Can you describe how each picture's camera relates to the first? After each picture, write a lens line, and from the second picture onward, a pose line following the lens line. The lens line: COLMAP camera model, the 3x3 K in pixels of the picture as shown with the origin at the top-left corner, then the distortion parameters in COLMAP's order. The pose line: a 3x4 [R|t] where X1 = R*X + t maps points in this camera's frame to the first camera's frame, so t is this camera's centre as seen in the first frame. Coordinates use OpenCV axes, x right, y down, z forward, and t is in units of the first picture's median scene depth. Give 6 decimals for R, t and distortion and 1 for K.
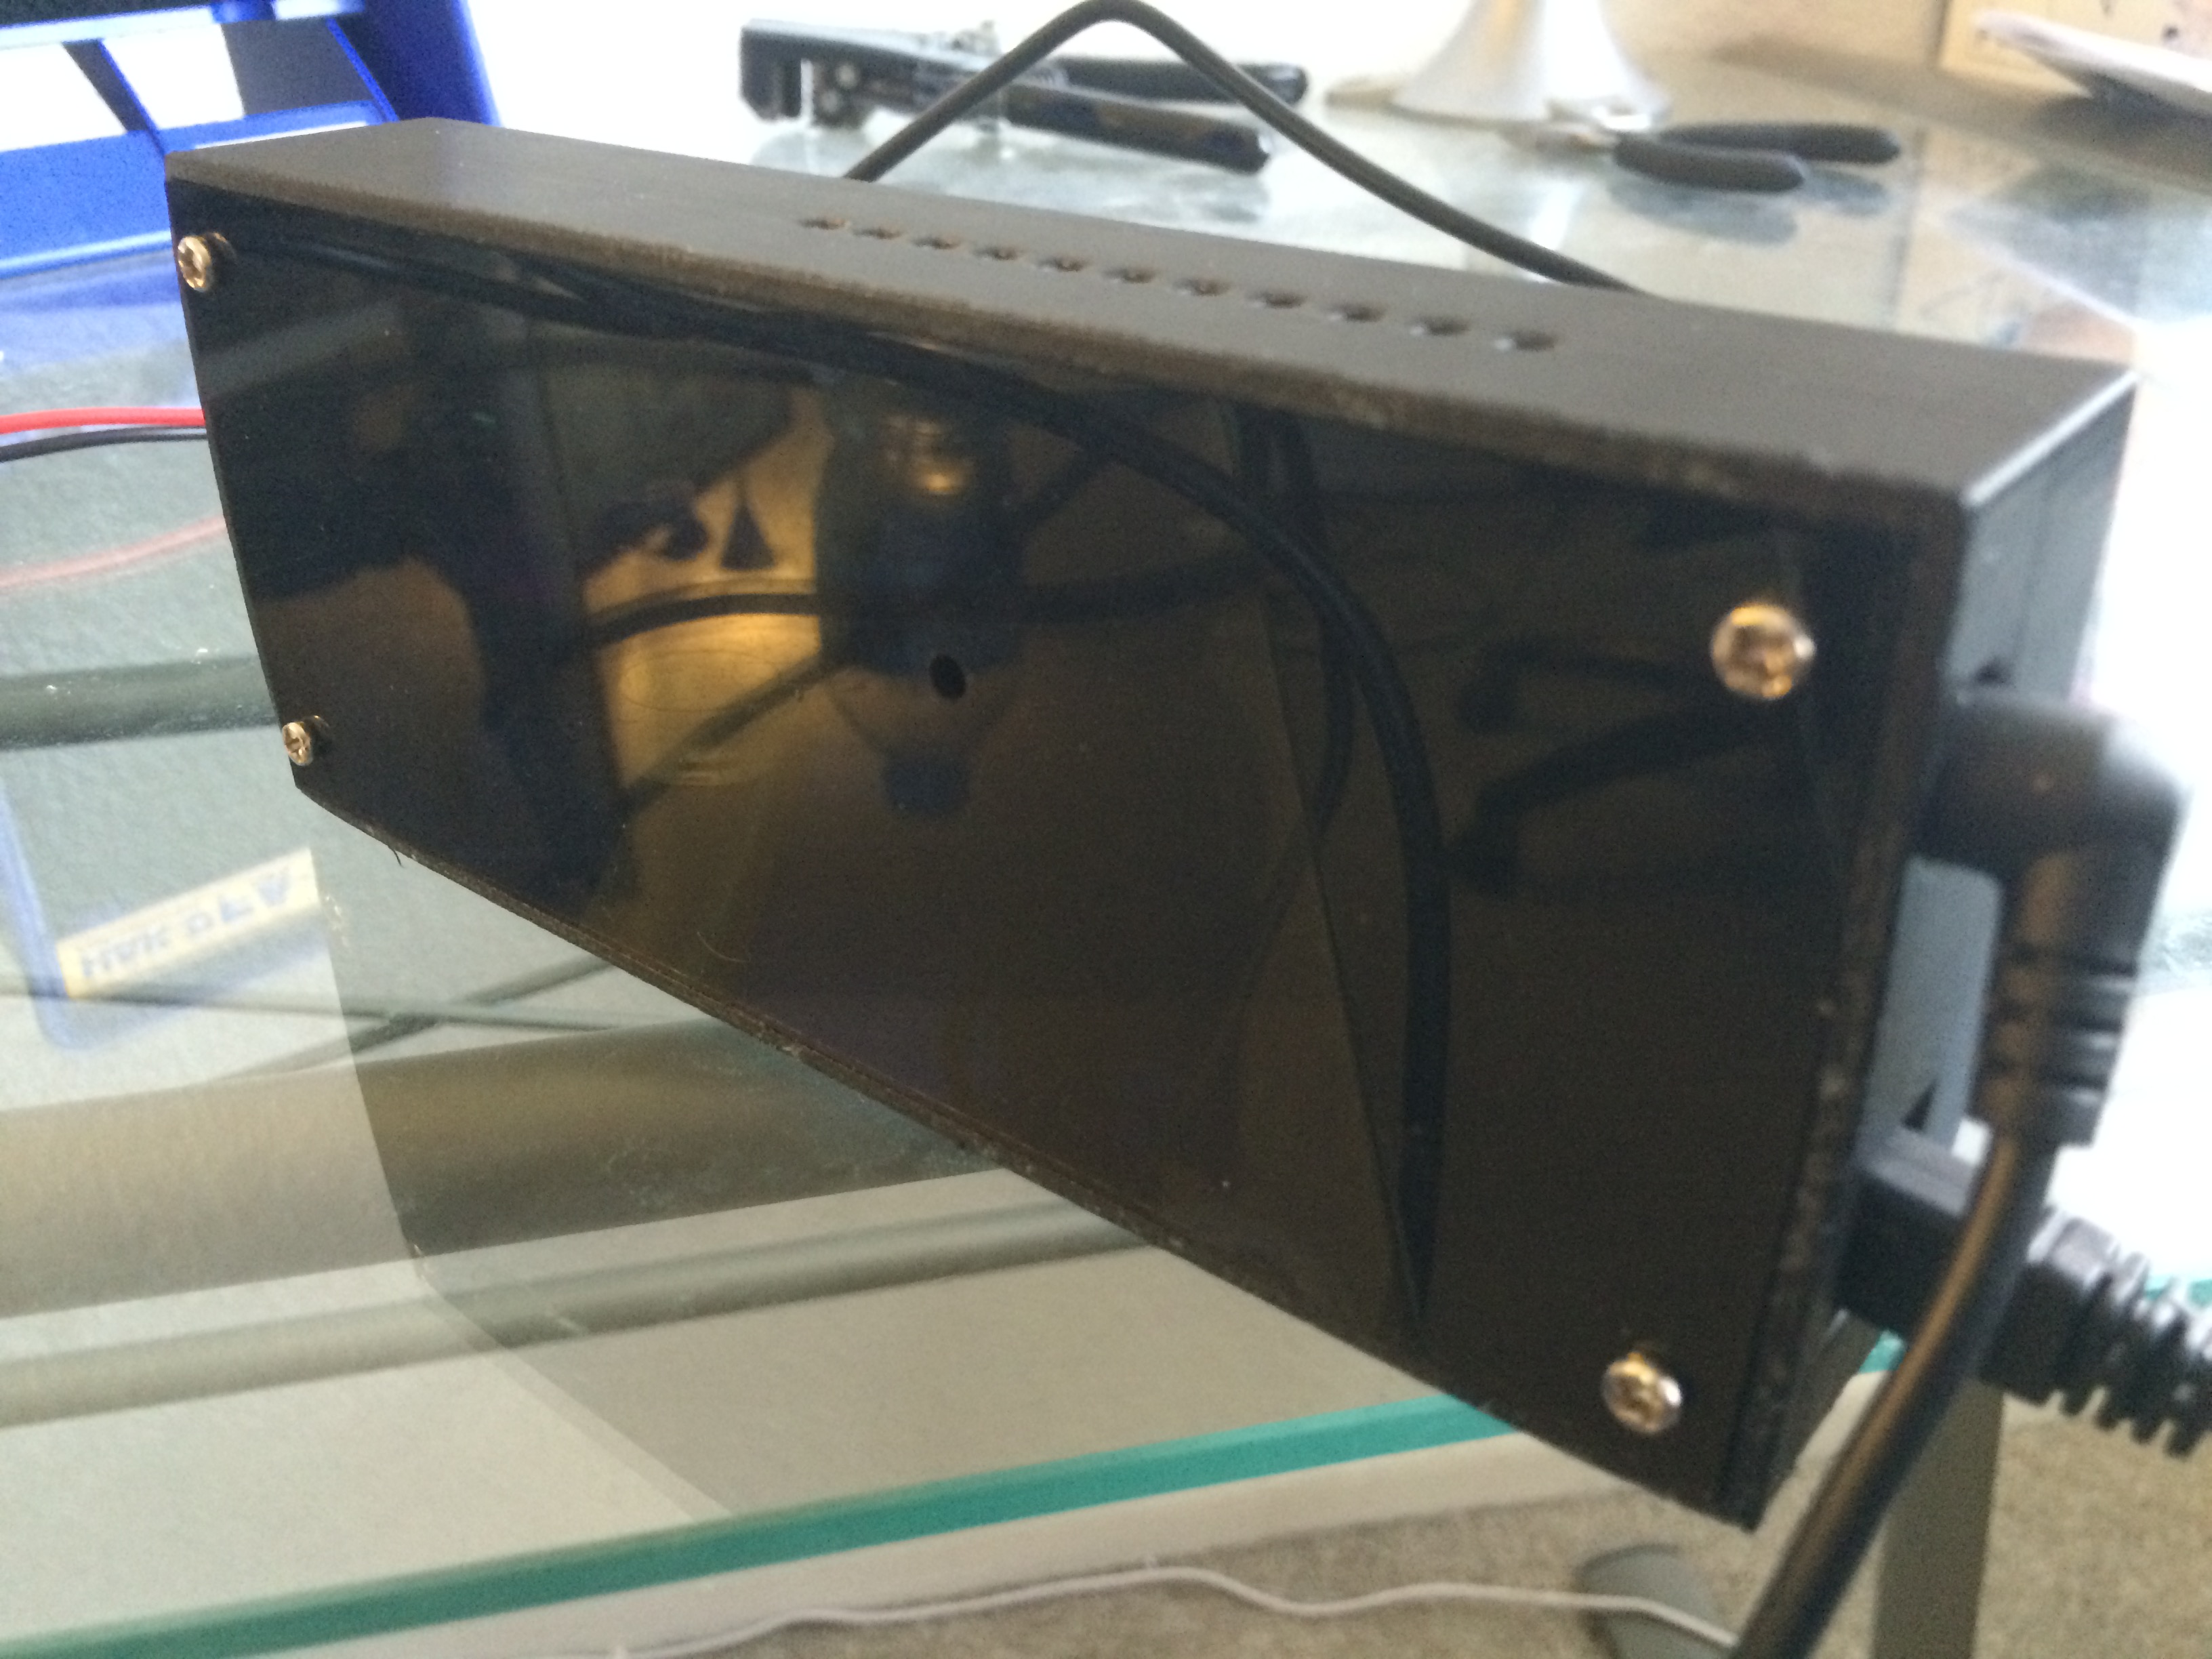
lens RADIAL K [[1854.9, 0, 1106.0], [0, 1854.9, 829.5], [0, 0, 1]] dist [-0.013136, -0.004920]
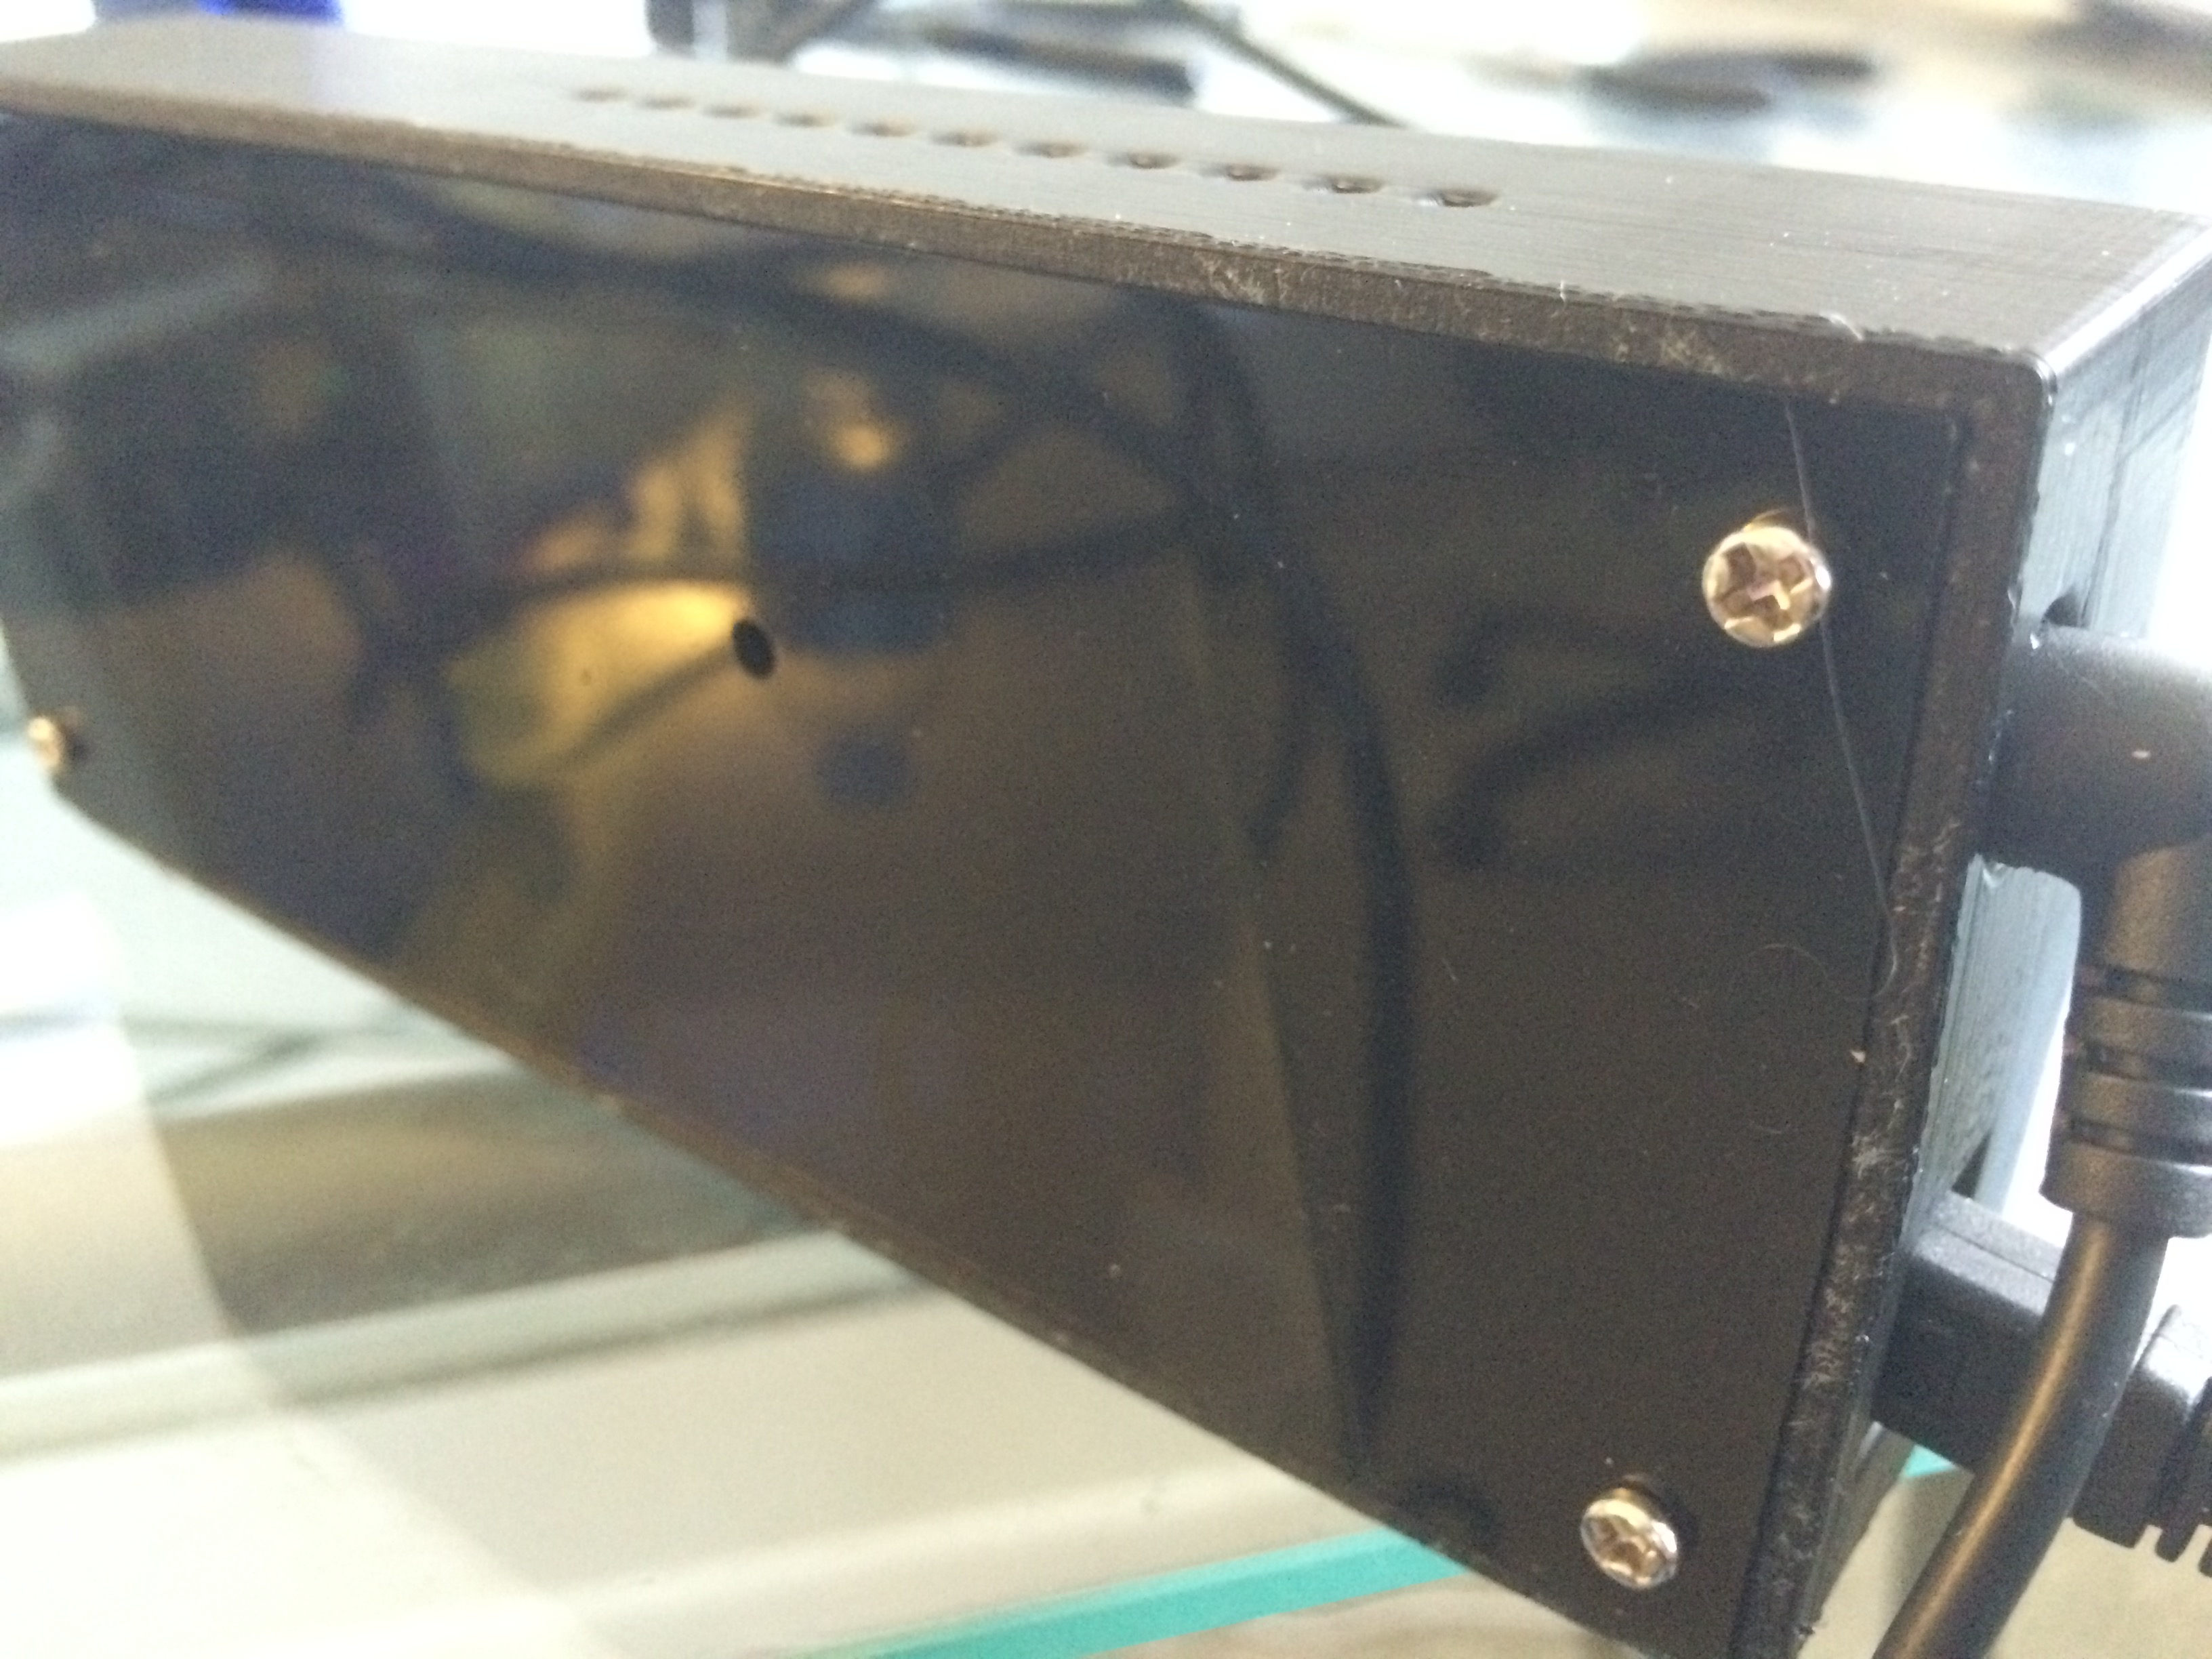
lens RADIAL K [[2005.8, 0, 1106.0], [0, 2005.8, 829.5], [0, 0, 1]] dist [-0.059848, 0.012614]
pose [[0.999437, -0.023483, 0.023983, 0.056147], [0.023328, 0.999705, 0.006710, -0.008084], [-0.024133, -0.006147, 0.999690, 0.171896]]
